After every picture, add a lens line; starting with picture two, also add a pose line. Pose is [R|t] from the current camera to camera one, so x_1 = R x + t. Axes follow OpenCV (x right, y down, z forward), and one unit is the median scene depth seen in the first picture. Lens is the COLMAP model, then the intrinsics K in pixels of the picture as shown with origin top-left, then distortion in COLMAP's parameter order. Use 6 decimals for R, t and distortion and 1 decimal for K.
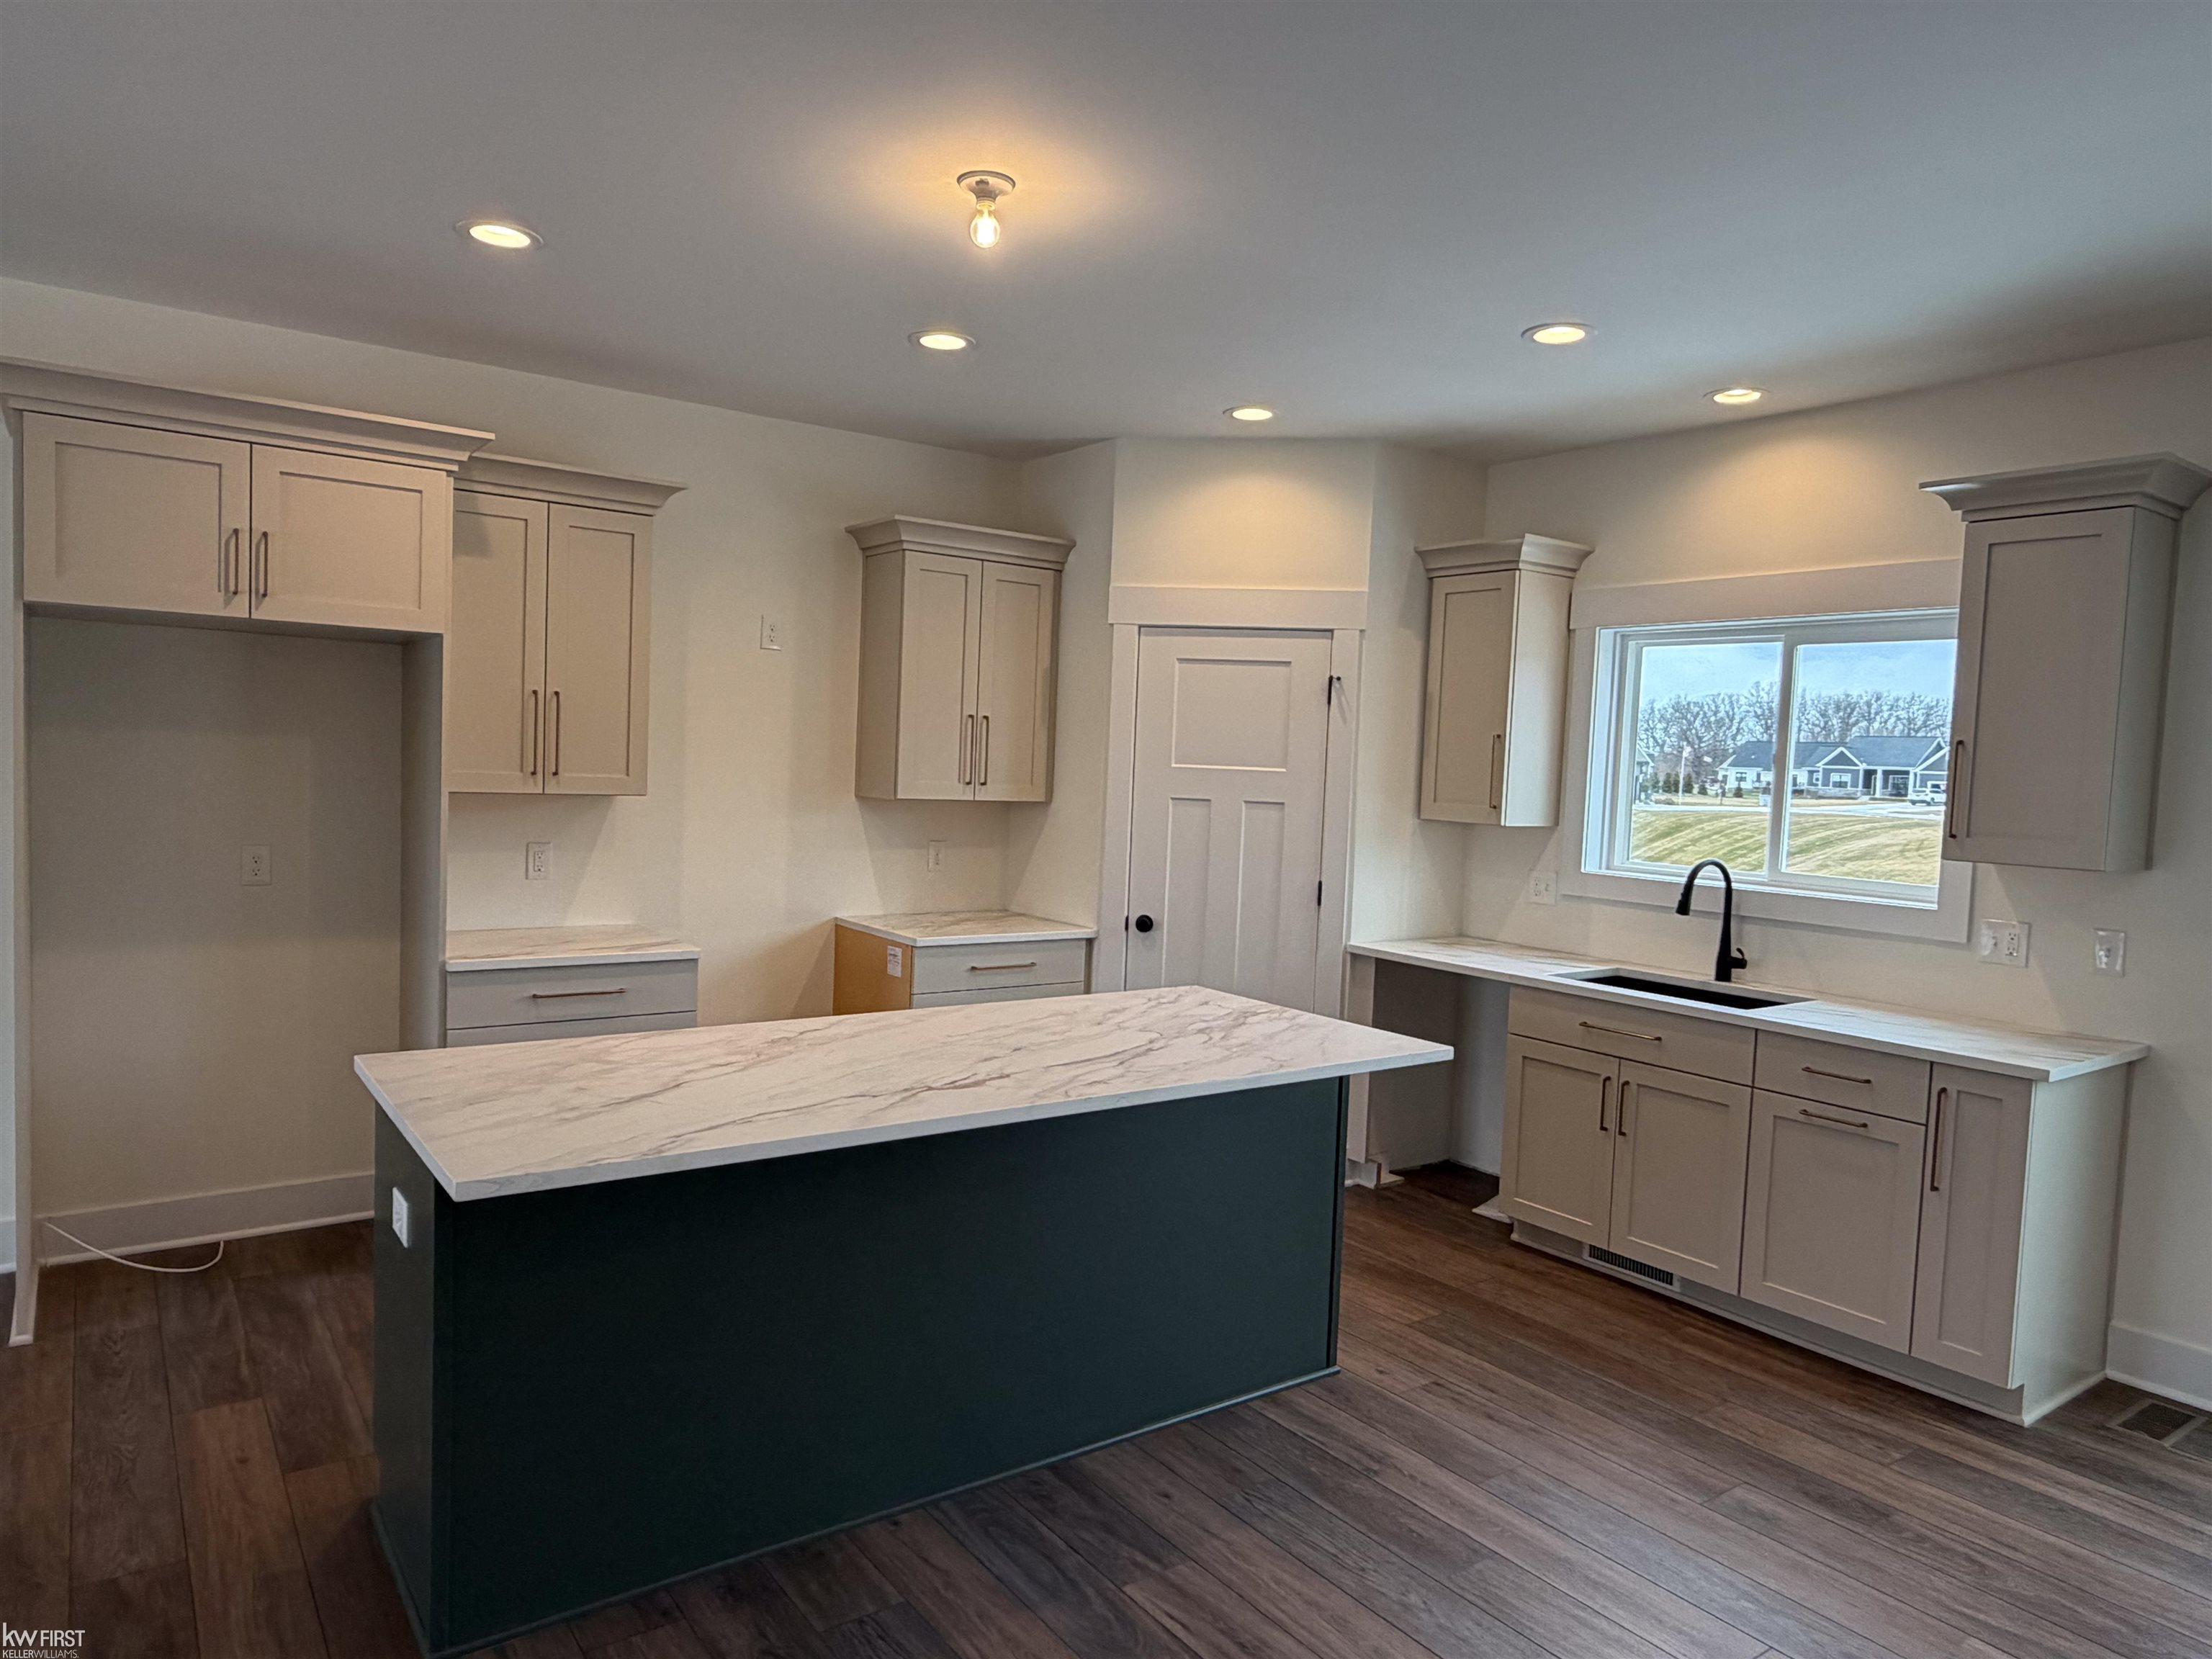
lens RADIAL K [[1397.0, 0, 1092.2], [0, 1397.0, 836.0], [0, 0, 1]] dist [0.002644, -0.003069]
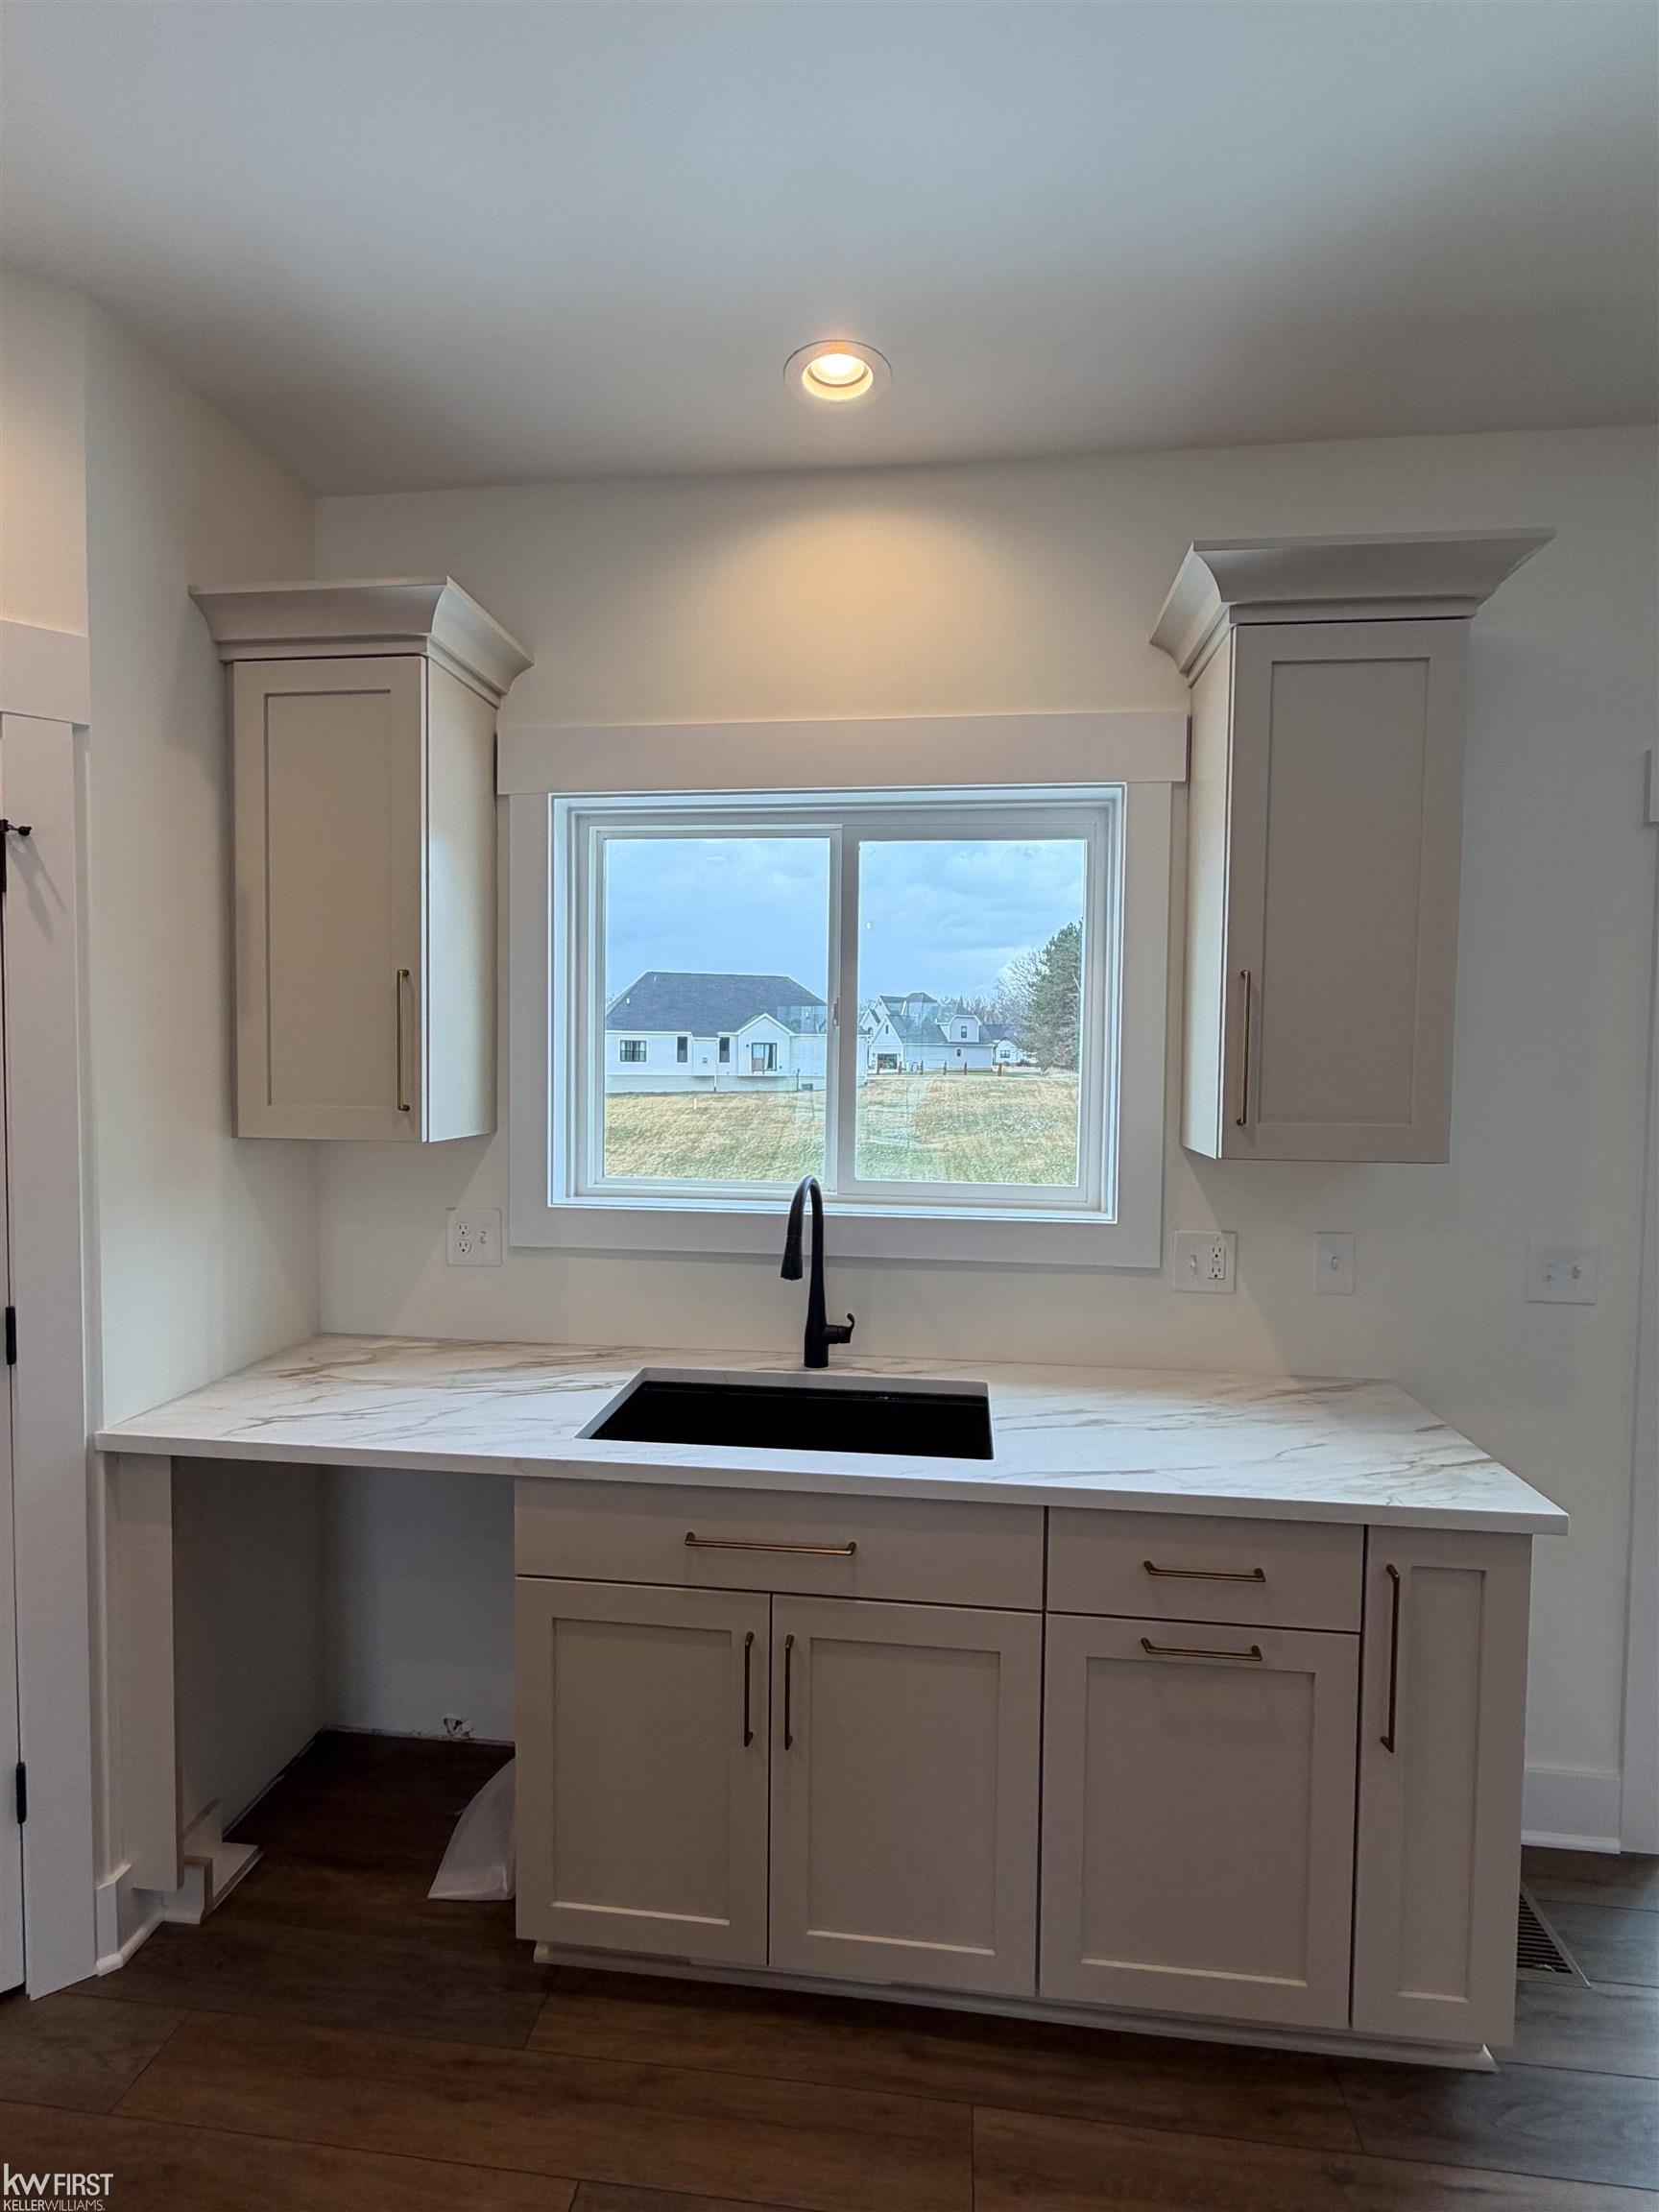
lens RADIAL K [[1087.2, 0, 825.8], [0, 1087.2, 1104.9], [0, 0, 1]] dist [0.001370, -0.000806]
pose [[0.677485, -0.063104, 0.732825, 0.104716], [0.057270, 0.997814, 0.032977, -0.029021], [-0.733304, 0.019627, 0.679618, 0.663677]]
